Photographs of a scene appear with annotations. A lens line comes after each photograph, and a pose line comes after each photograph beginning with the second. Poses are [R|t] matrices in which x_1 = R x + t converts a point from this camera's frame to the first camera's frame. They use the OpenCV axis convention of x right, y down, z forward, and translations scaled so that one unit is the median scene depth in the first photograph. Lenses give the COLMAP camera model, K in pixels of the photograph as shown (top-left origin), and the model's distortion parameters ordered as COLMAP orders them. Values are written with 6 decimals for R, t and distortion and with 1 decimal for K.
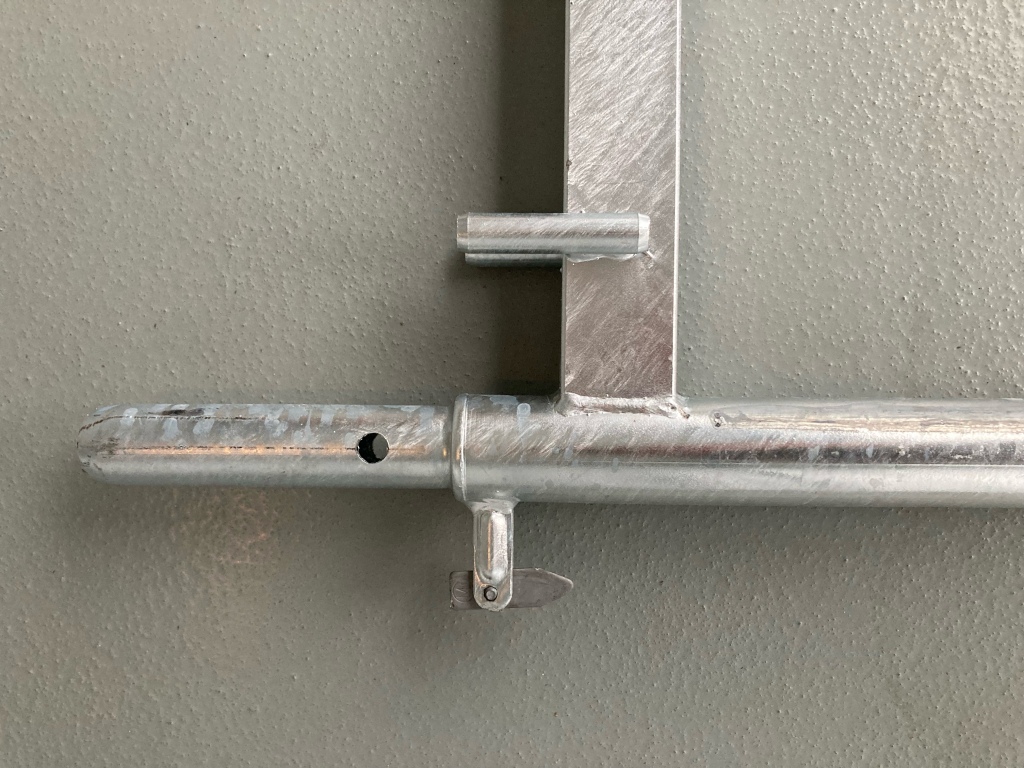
lens RADIAL K [[832.4, 0, 513.2], [0, 832.4, 385.2], [0, 0, 1]] dist [0.001201, -0.001001]
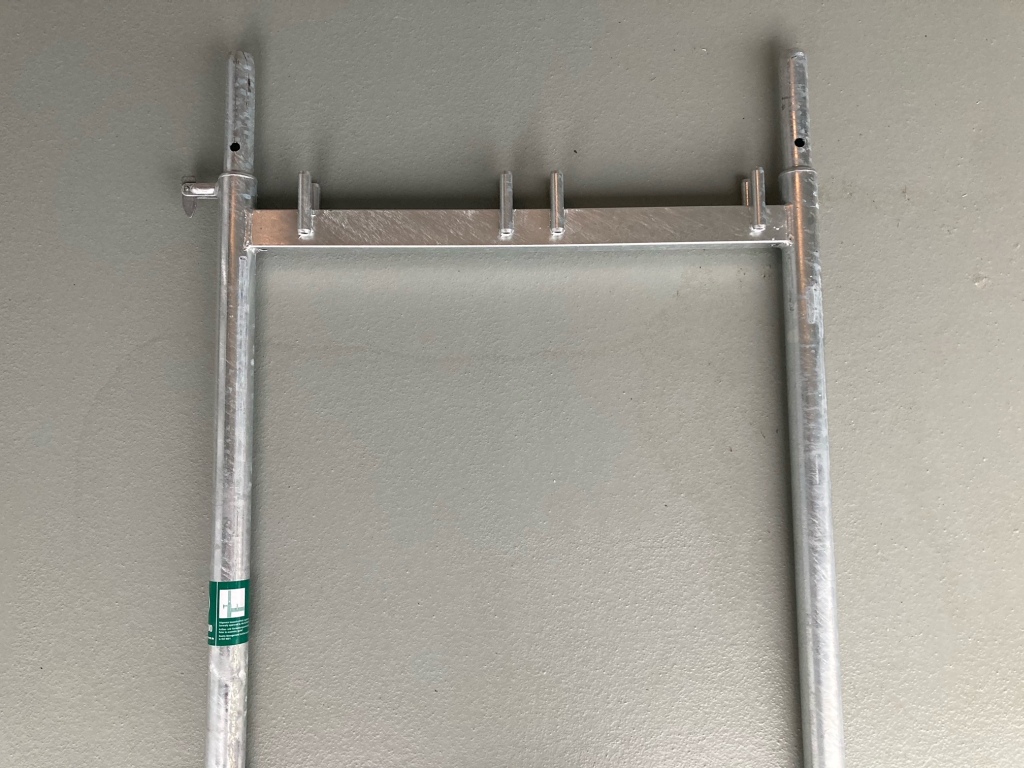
lens RADIAL K [[832.4, 0, 513.1], [0, 832.4, 382.8], [0, 0, 1]] dist [0.001201, -0.001001]
pose [[0.017049, 0.998500, -0.052032, 0.835025], [-0.999400, 0.015450, -0.030998, -0.800988], [-0.030148, 0.052529, 0.998164, -1.940960]]
